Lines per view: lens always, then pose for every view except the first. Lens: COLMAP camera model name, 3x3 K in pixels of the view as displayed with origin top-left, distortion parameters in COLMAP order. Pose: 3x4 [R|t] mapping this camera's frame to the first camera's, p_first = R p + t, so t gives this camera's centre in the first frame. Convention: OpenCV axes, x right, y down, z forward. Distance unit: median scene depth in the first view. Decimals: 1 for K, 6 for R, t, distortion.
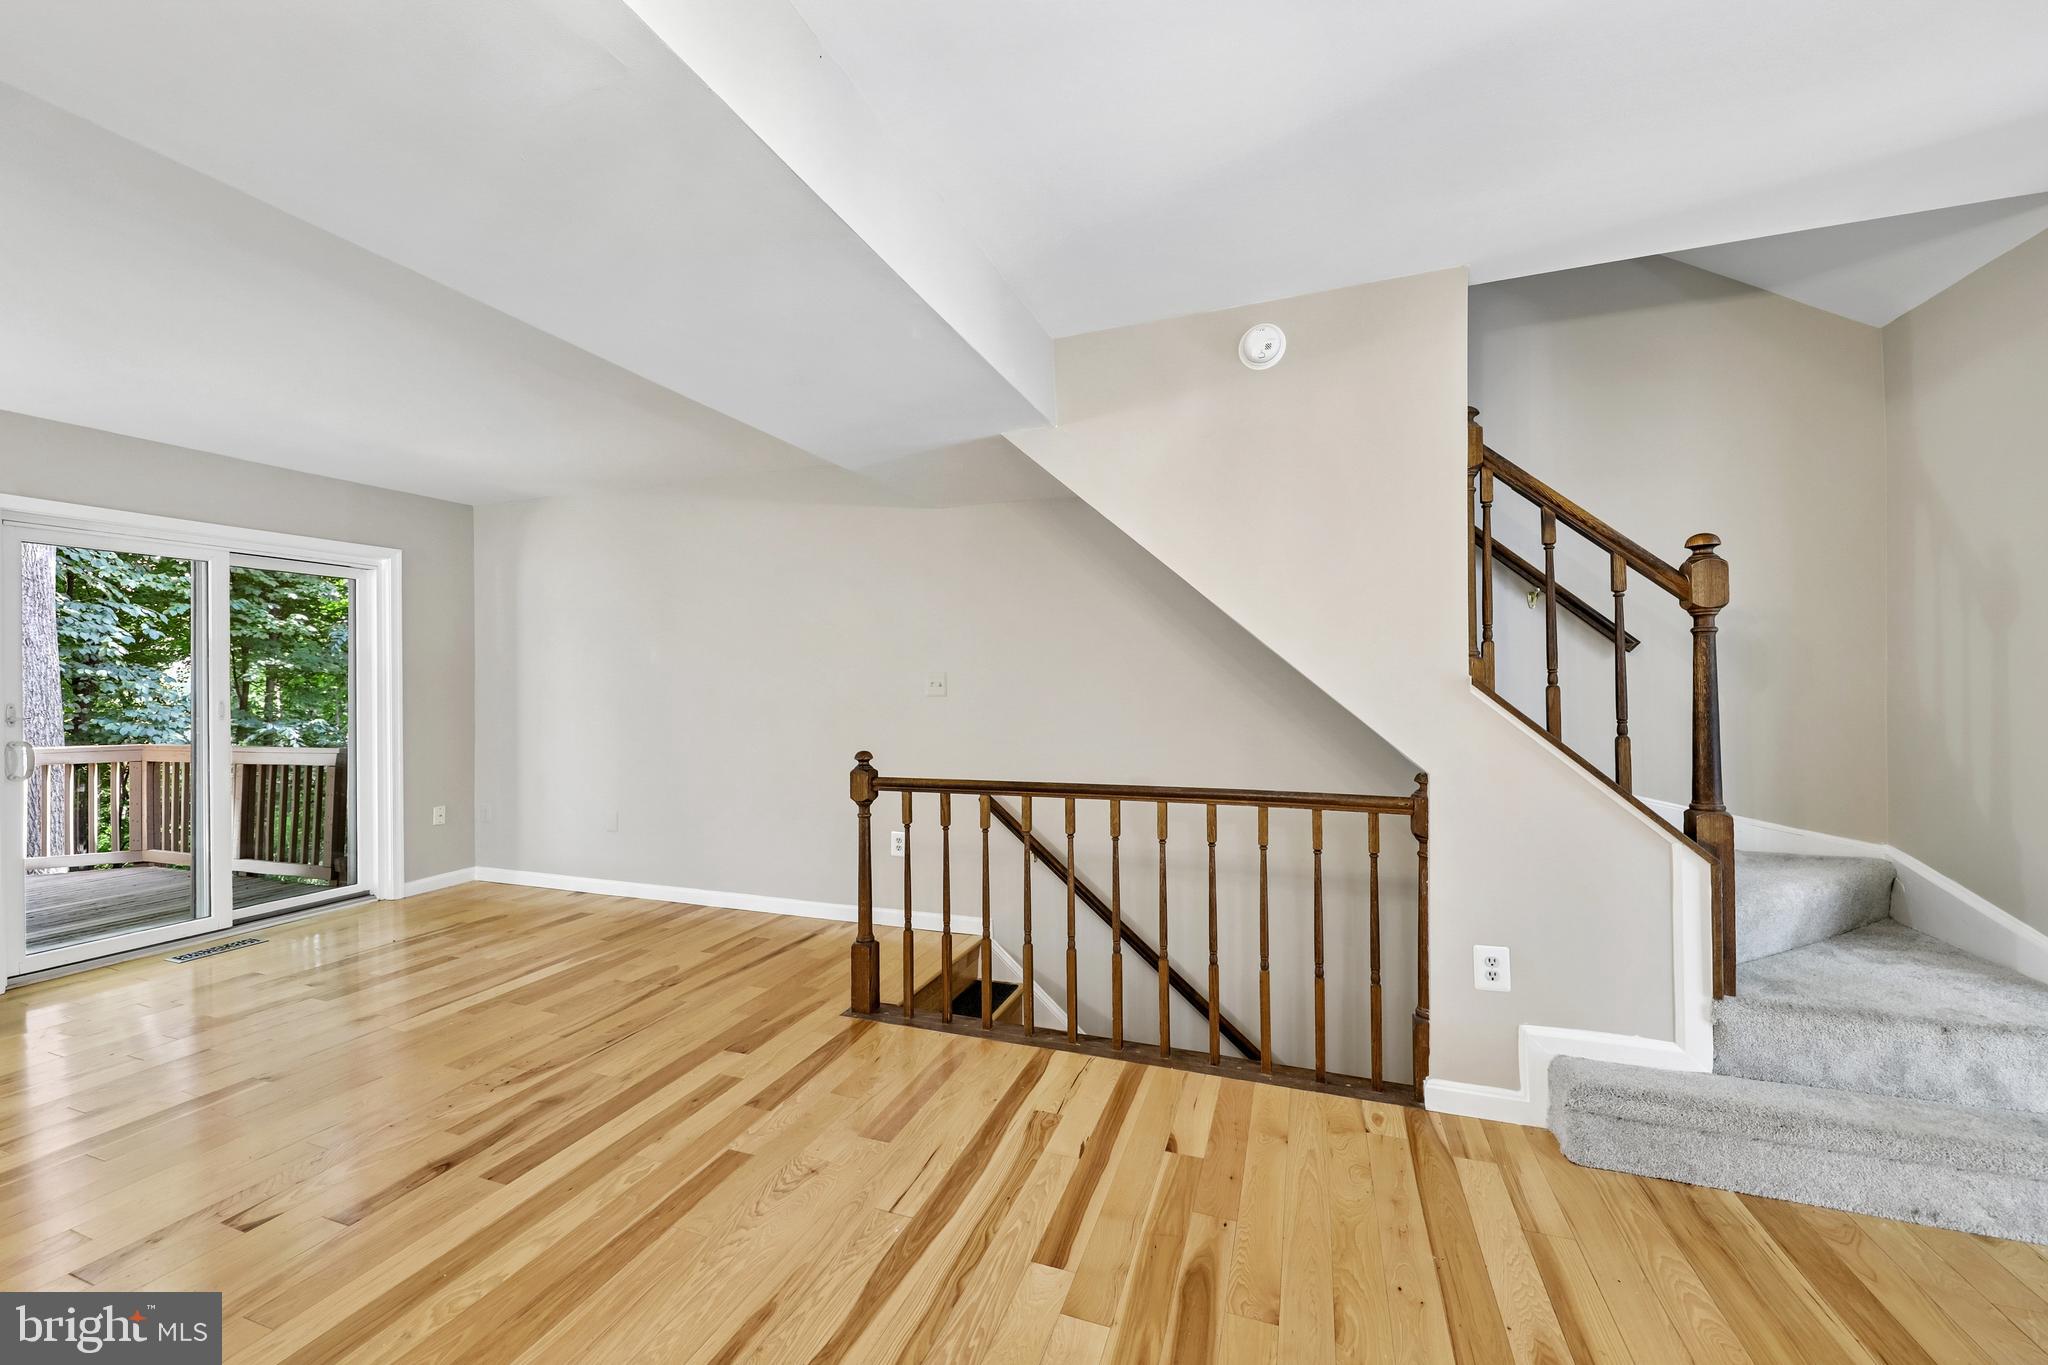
lens RADIAL K [[794.5, 0, 1024.0], [0, 794.5, 682.5], [0, 0, 1]] dist [0.010008, -0.006120]
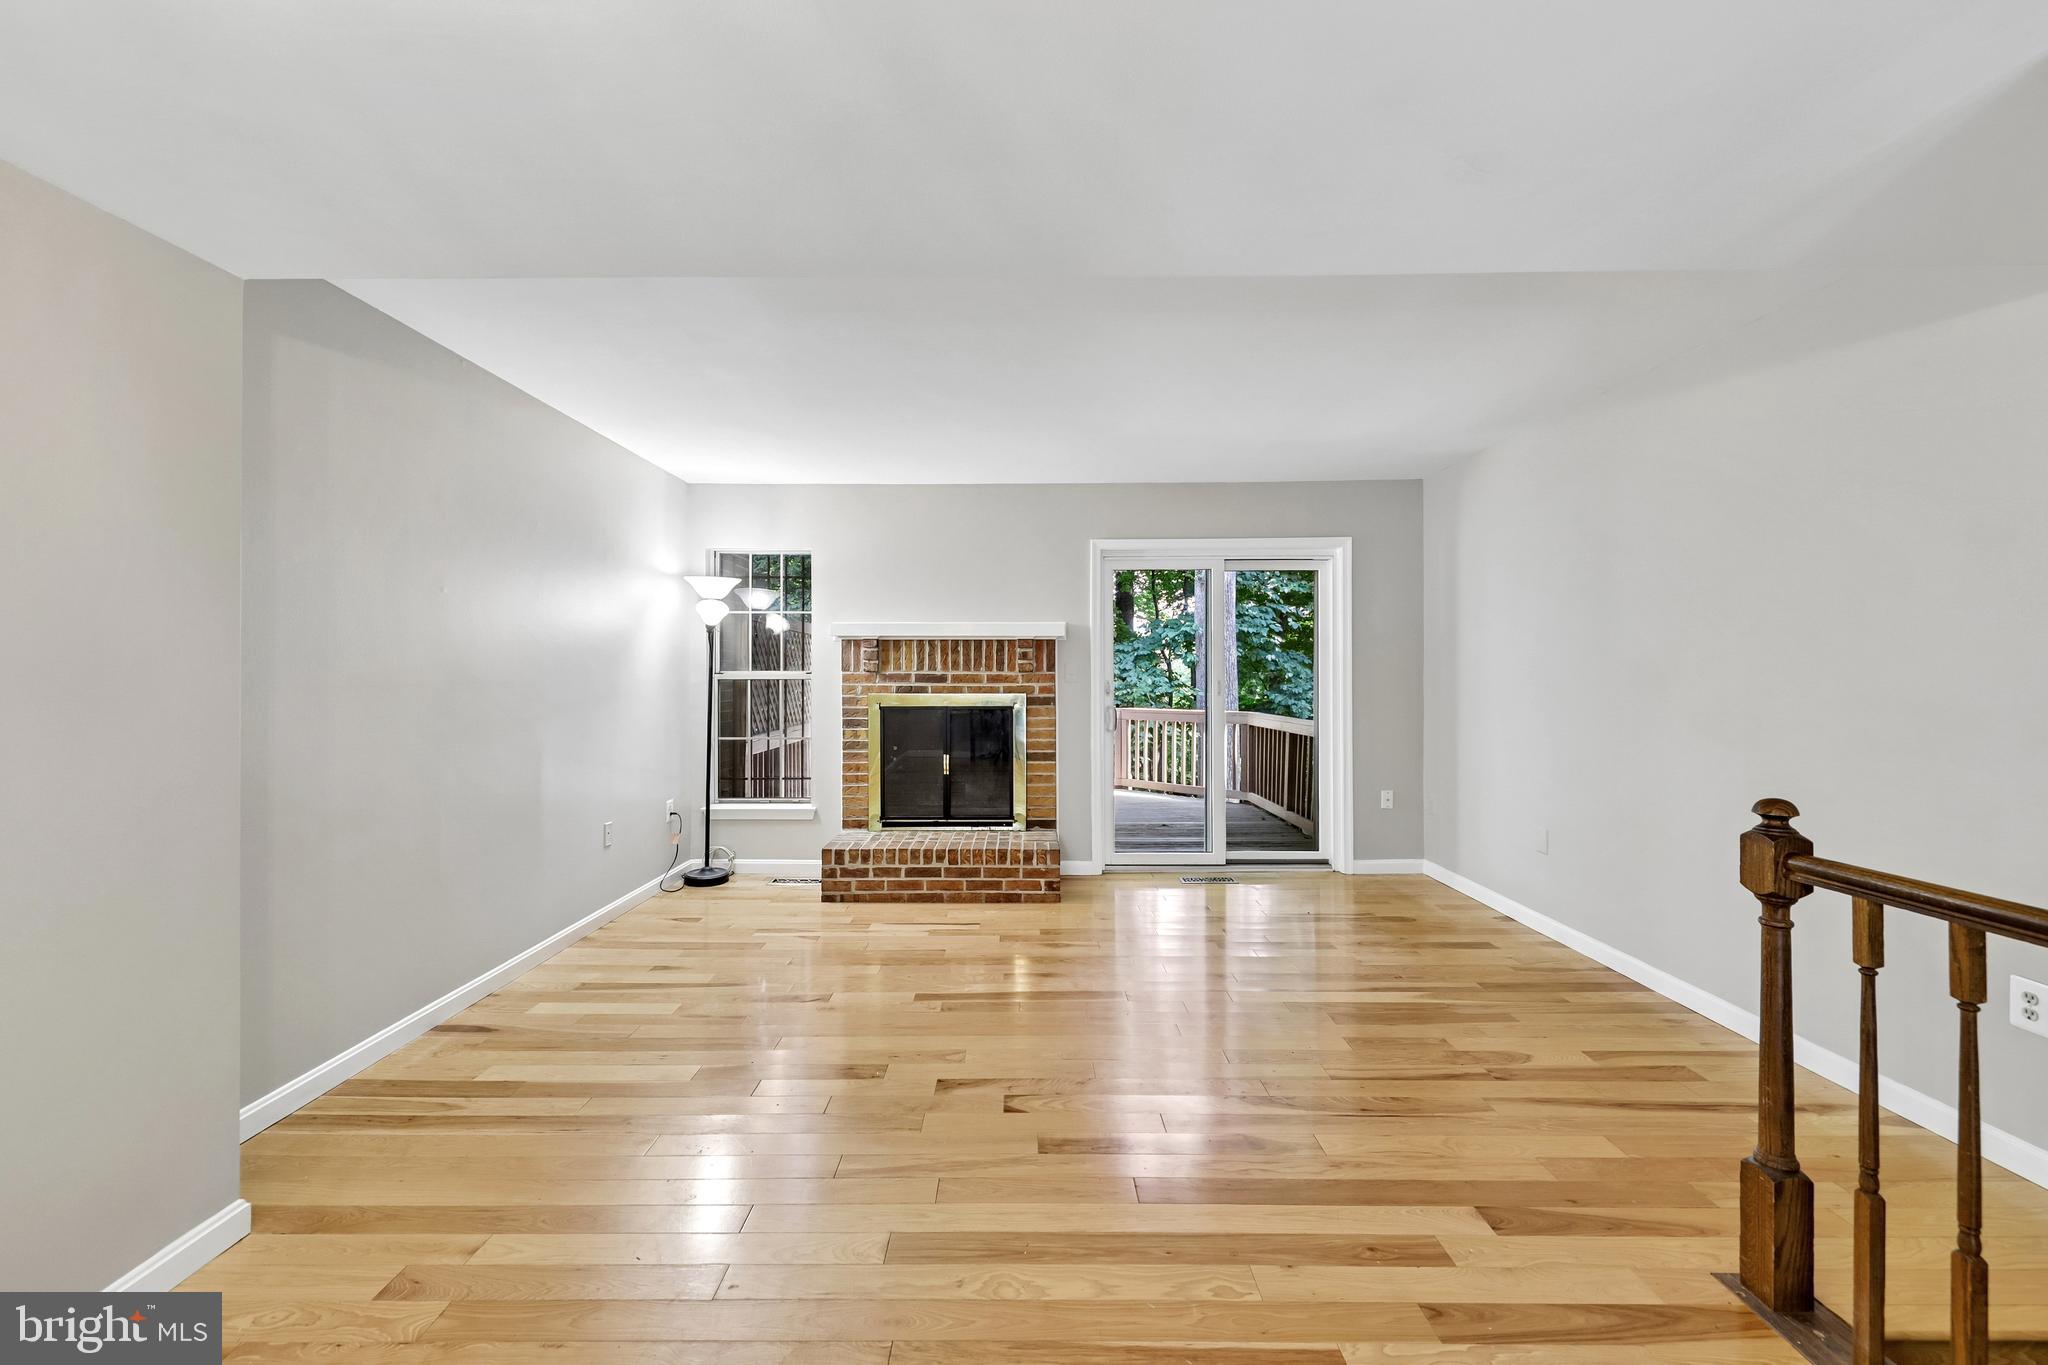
lens RADIAL K [[839.9, 0, 1014.0], [0, 839.9, 670.4], [0, 0, 1]] dist [0.017278, -0.007231]
pose [[0.334634, 0.005633, -0.942331, 0.141755], [0.002143, 0.999975, 0.006738, -0.002418], [0.942346, -0.004274, 0.334614, 0.320636]]
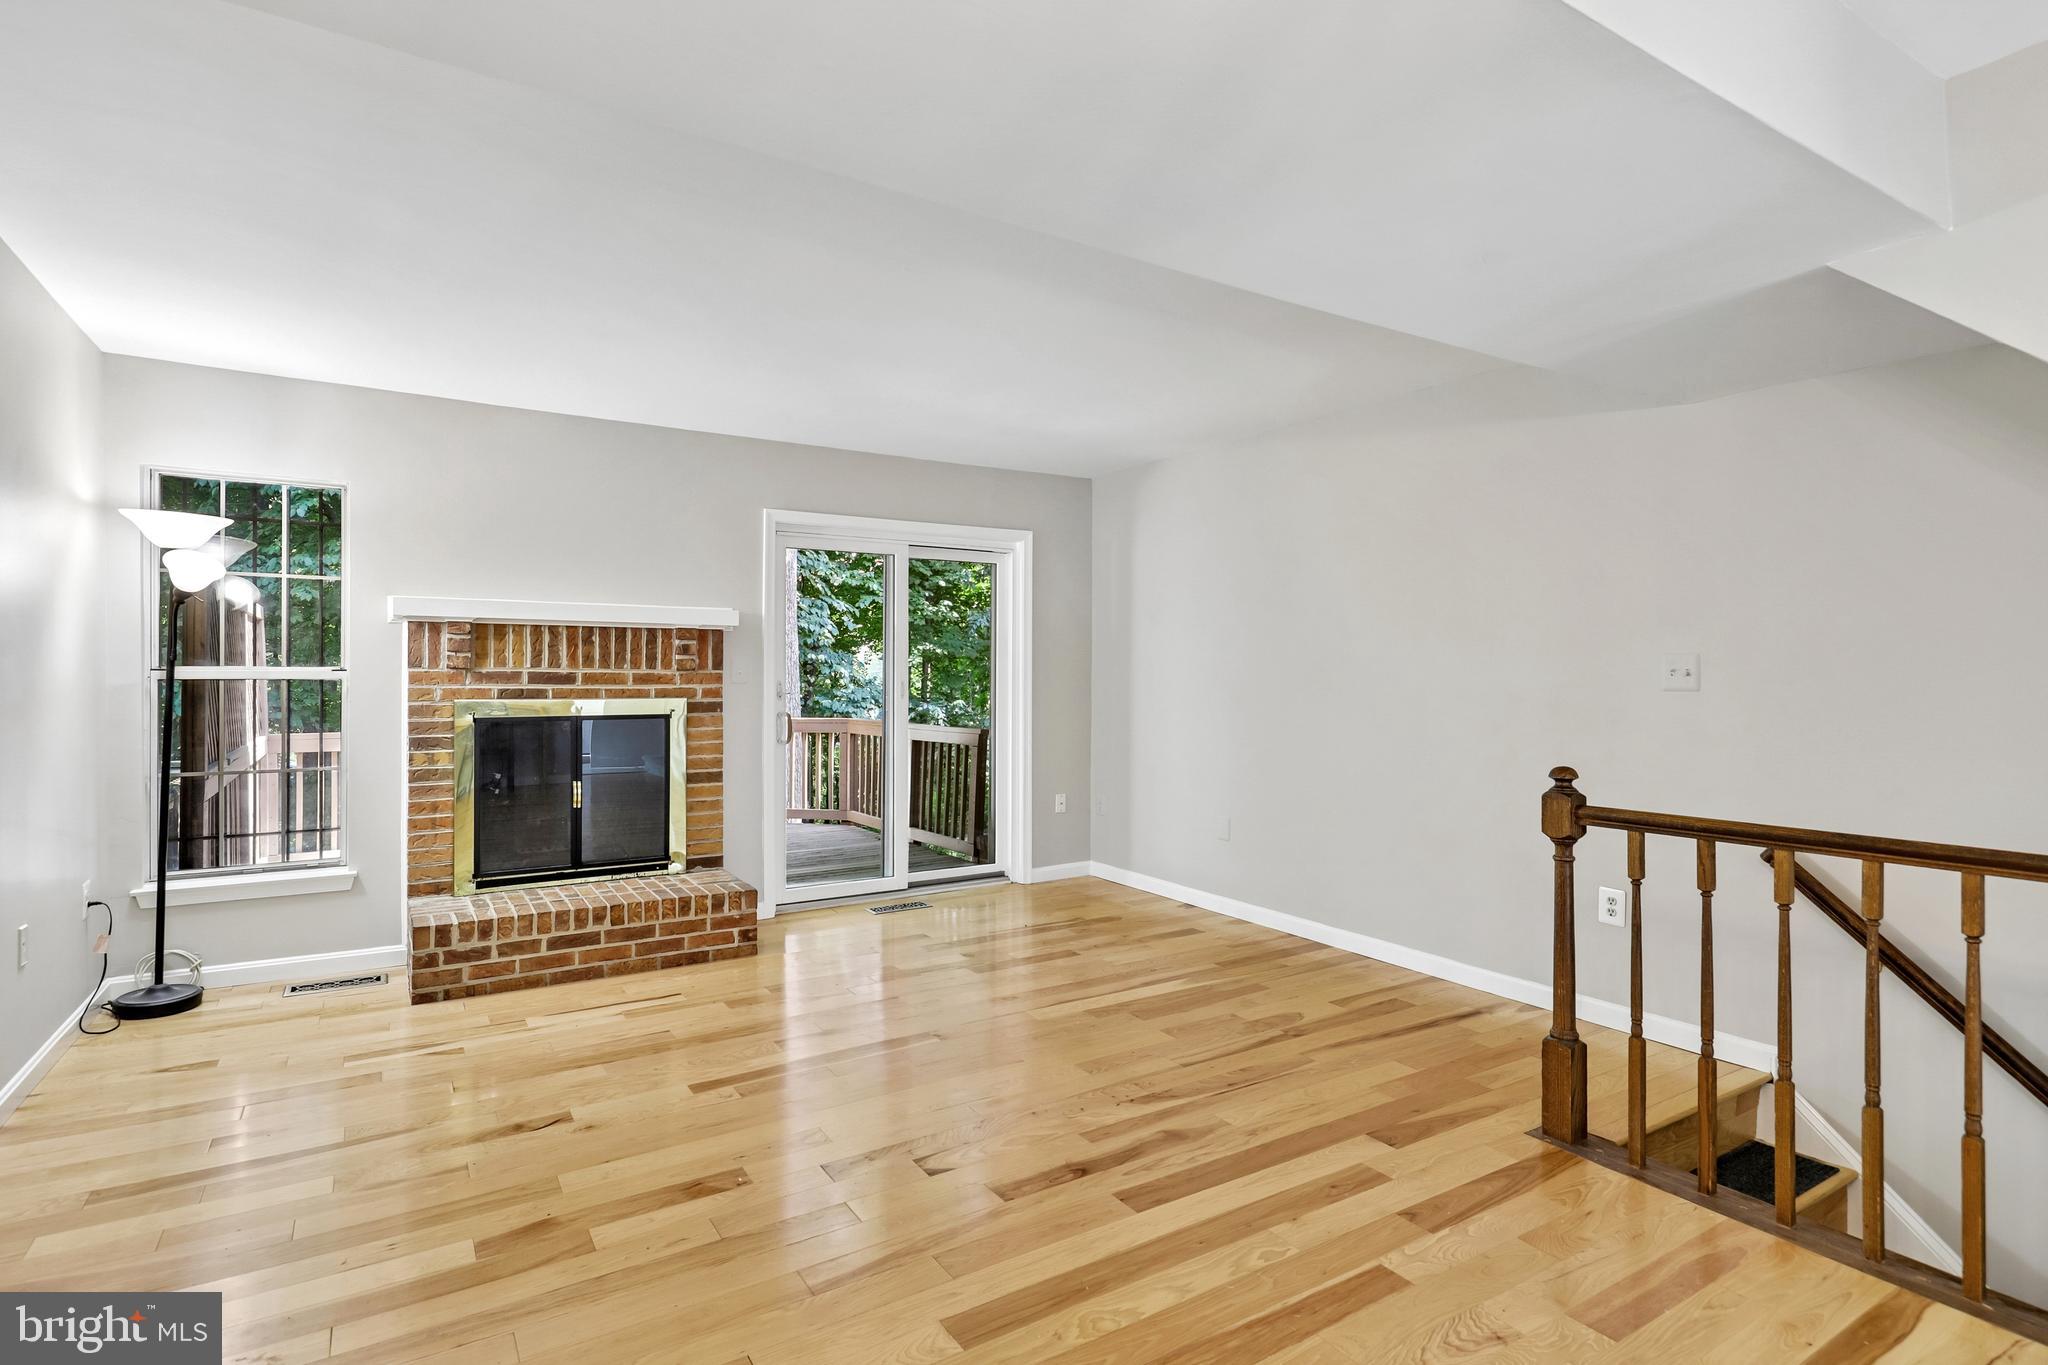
lens RADIAL K [[1019.2, 0, 1017.8], [0, 1019.2, 675.3], [0, 0, 1]] dist [0.026131, -0.010678]
pose [[0.788330, 0.011561, -0.615144, -0.023577], [-0.007815, 0.999931, 0.008778, 0.001354], [0.615203, -0.002112, 0.788366, -0.008203]]
